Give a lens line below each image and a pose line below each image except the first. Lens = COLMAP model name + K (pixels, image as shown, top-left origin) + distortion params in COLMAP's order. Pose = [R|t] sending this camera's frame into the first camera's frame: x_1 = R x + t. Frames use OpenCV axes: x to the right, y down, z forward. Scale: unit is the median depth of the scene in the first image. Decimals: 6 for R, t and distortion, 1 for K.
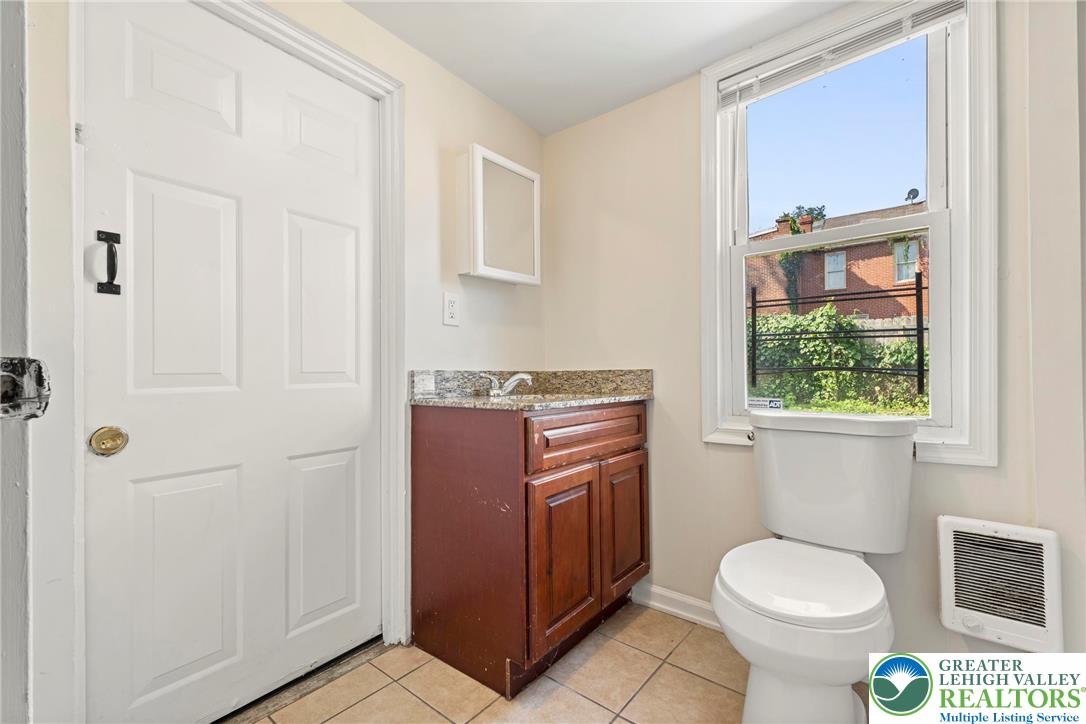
lens RADIAL K [[463.8, 0, 547.0], [0, 463.8, 365.1], [0, 0, 1]] dist [0.003410, 0.000628]
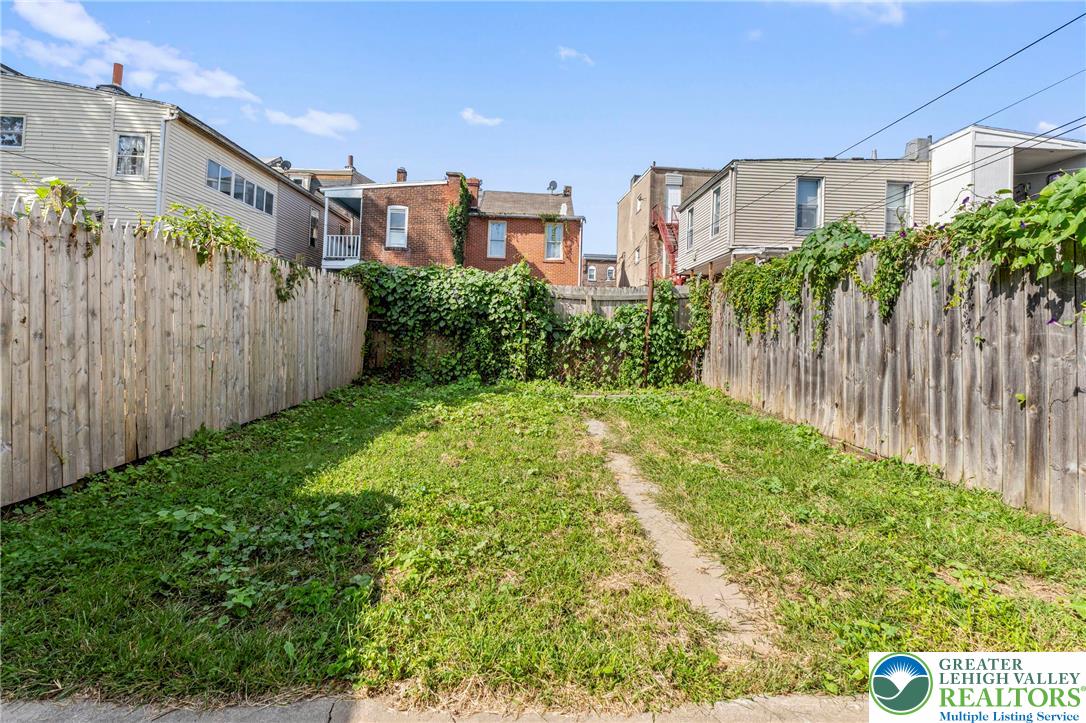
lens RADIAL K [[476.6, 0, 542.0], [0, 476.6, 322.0], [0, 0, 1]] dist [0.002556, 0.000379]
pose [[0.759933, 0.057590, 0.647446, 0.614879], [-0.047582, 0.998324, -0.032952, 0.000332], [-0.648258, -0.005765, 0.761399, 2.096312]]
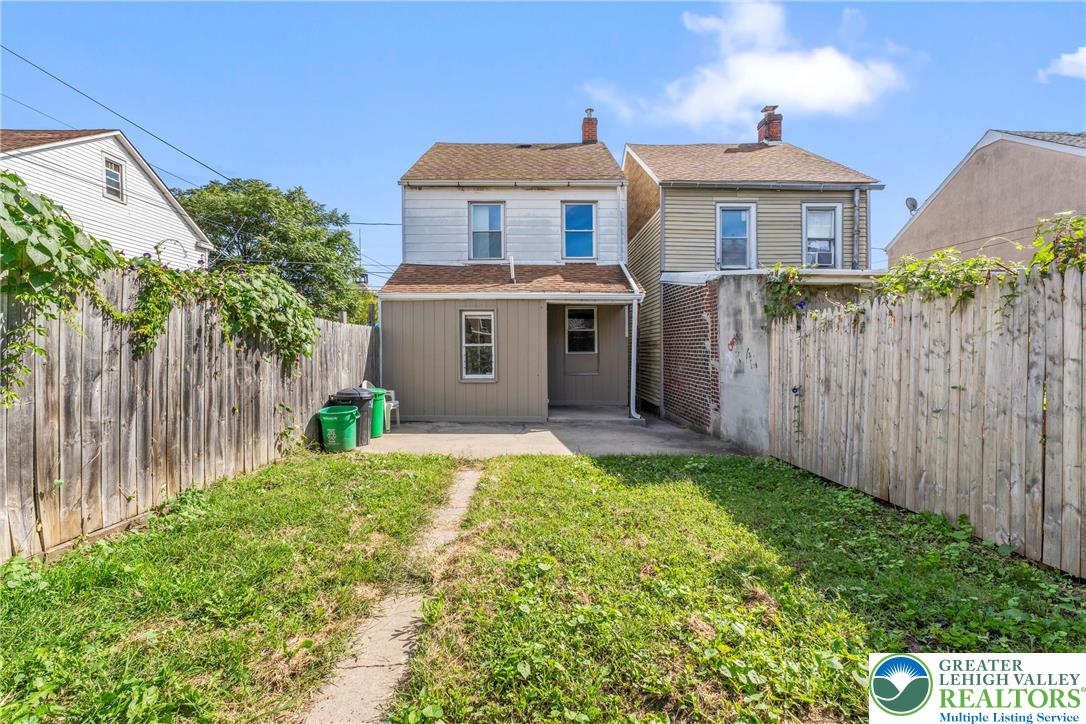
lens RADIAL K [[467.3, 0, 546.8], [0, 467.3, 352.2], [0, 0, 1]] dist [0.001460, -0.000143]
pose [[-0.755879, 0.016148, -0.654512, 3.563394], [0.017276, 0.999840, 0.004716, -0.172982], [0.654483, -0.007743, -0.756037, 5.612691]]
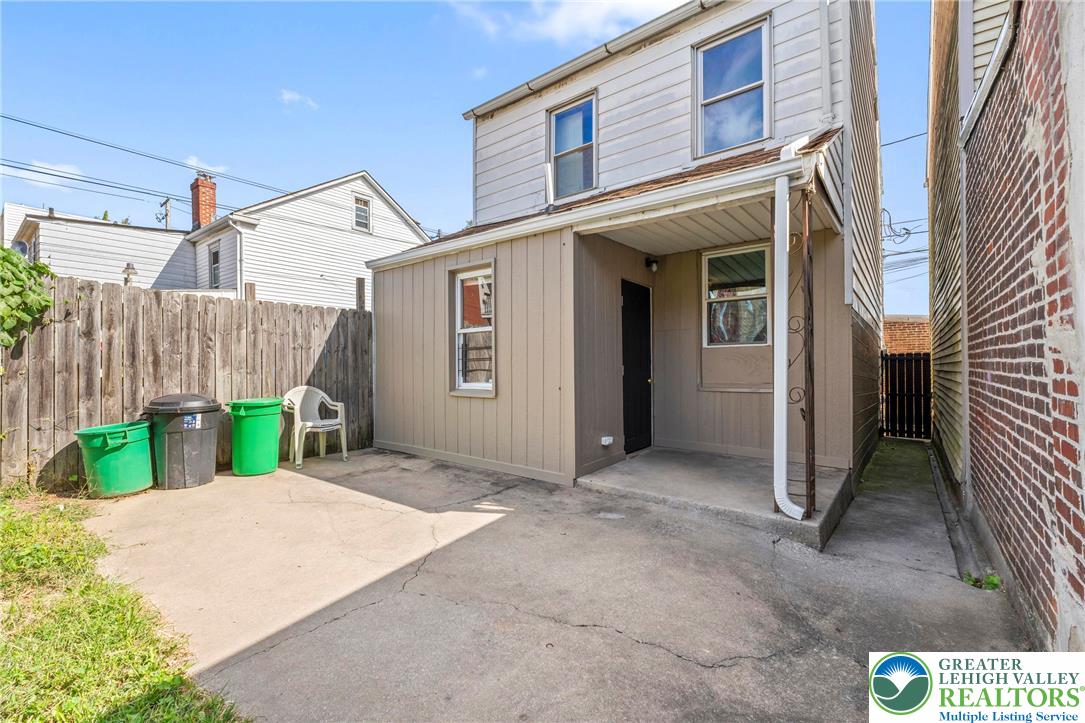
lens RADIAL K [[463.3, 0, 546.5], [0, 463.3, 364.6], [0, 0, 1]] dist [0.003410, 0.000628]
pose [[-0.999574, 0.014110, -0.025551, 0.201226], [0.014509, 0.999775, -0.015479, 0.037266], [0.025327, -0.015843, -0.999554, 4.013931]]
